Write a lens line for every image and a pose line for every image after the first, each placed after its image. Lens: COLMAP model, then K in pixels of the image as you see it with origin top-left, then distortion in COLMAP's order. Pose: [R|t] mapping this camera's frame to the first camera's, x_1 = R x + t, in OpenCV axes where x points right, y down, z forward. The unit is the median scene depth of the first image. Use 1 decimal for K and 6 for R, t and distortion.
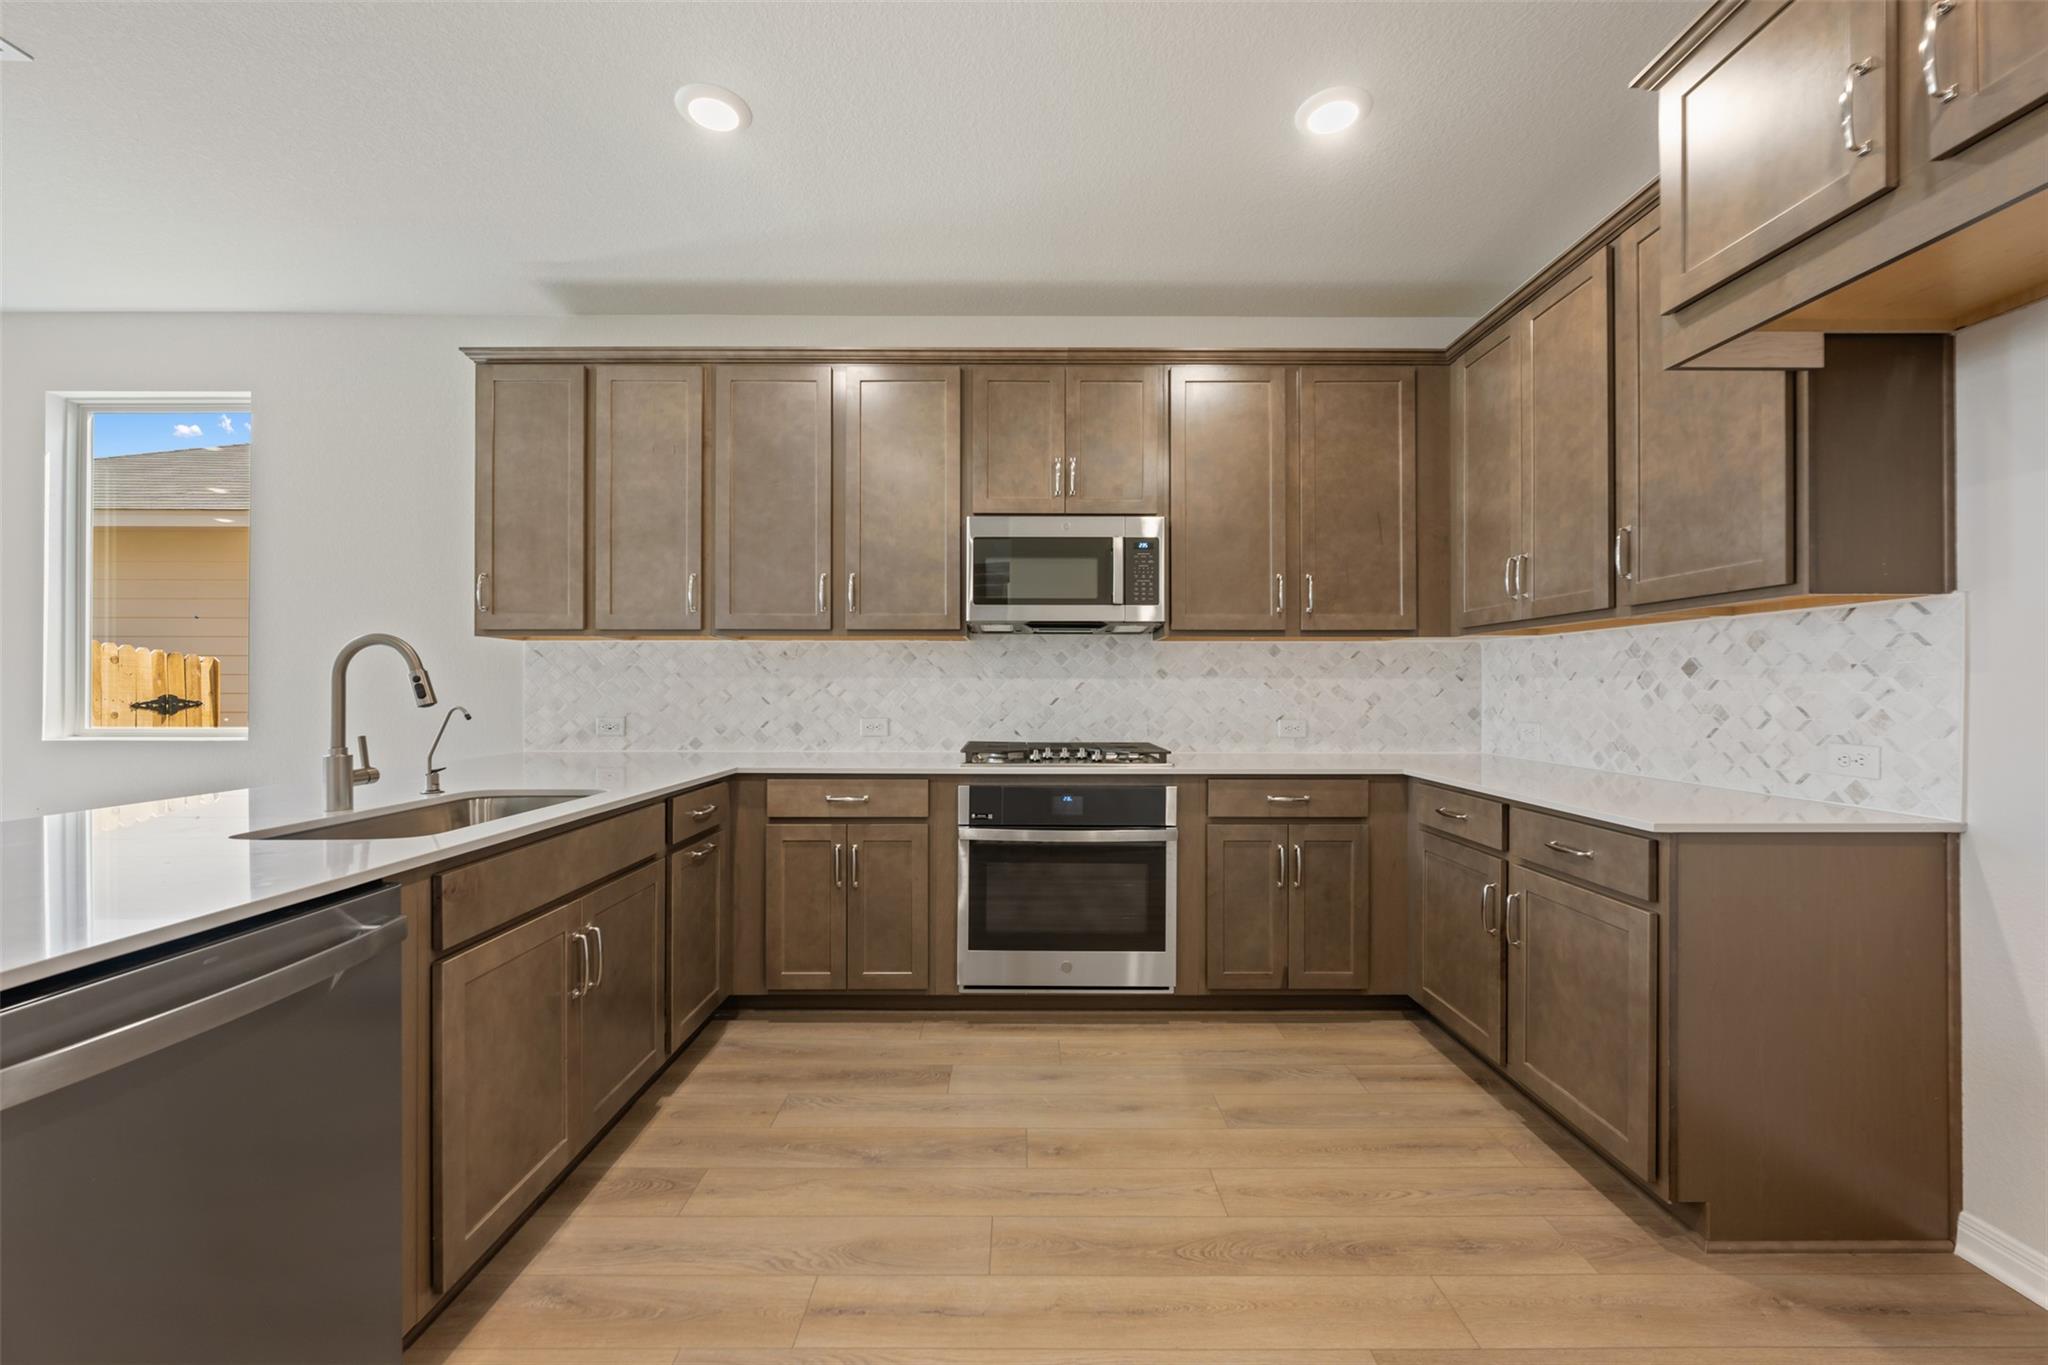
lens RADIAL K [[811.7, 0, 1023.7], [0, 811.7, 681.9], [0, 0, 1]] dist [-0.000871, 0.001232]
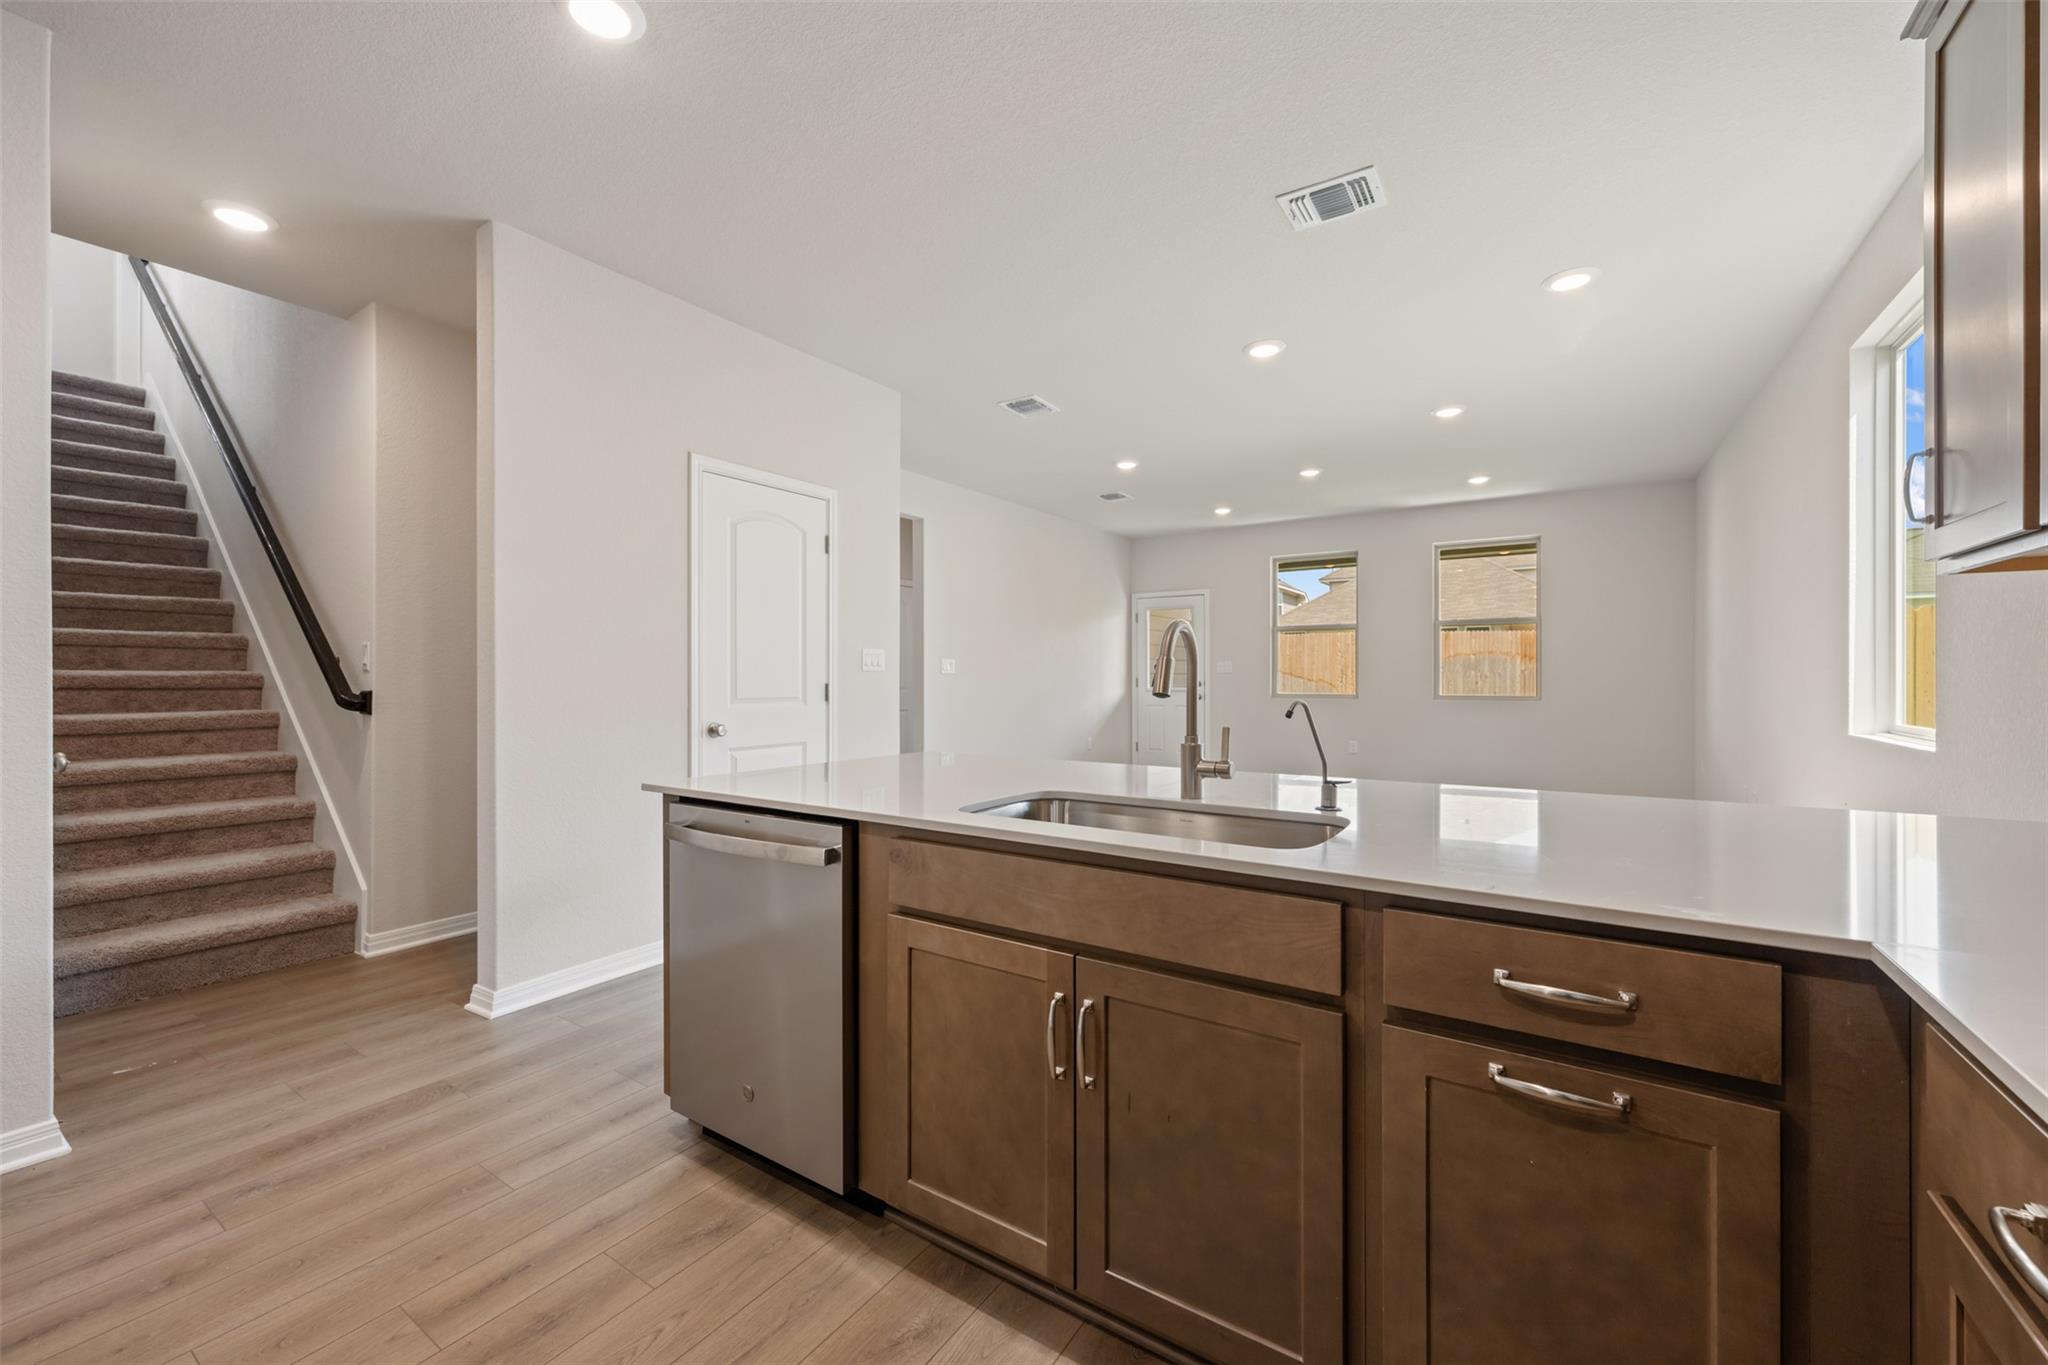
lens RADIAL K [[811.7, 0, 1018.3], [0, 811.7, 676.1], [0, 0, 1]] dist [-0.000871, 0.001232]
pose [[-0.554573, -0.000362, -0.832135, 0.065071], [0.005209, 0.999979, -0.003906, 0.006114], [0.832119, -0.006501, -0.554559, 0.812819]]
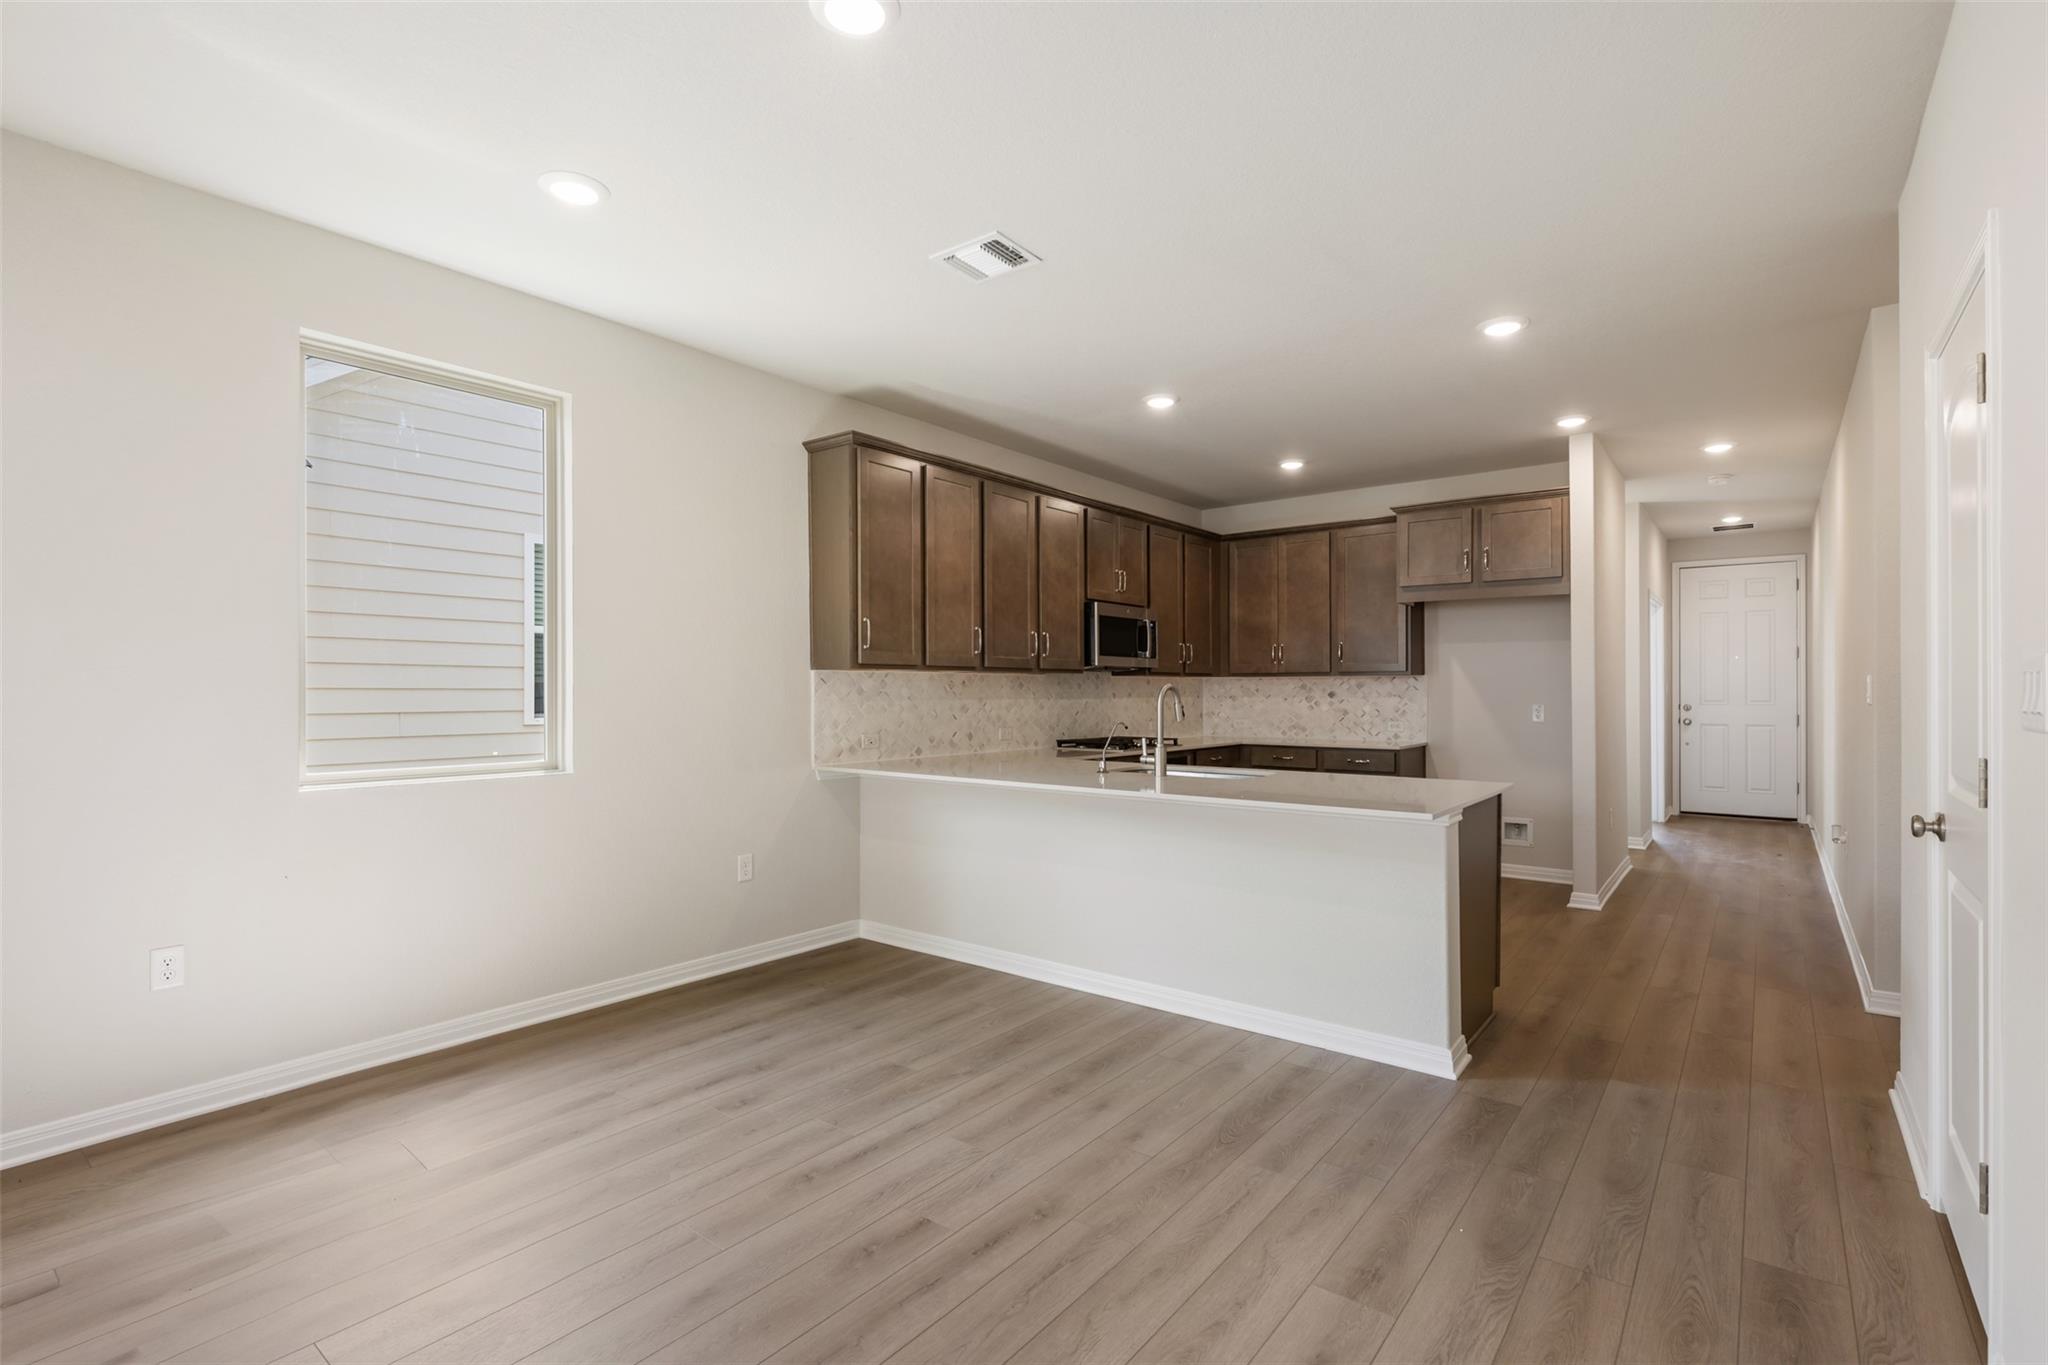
lens RADIAL K [[945.9, 0, 1023.9], [0, 945.9, 691.0], [0, 0, 1]] dist [0.000049, -0.000600]
pose [[0.621378, -0.001749, 0.783509, -1.671943], [-0.002755, 0.999986, 0.004417, -0.030991], [-0.783506, -0.004903, 0.621365, -0.080031]]
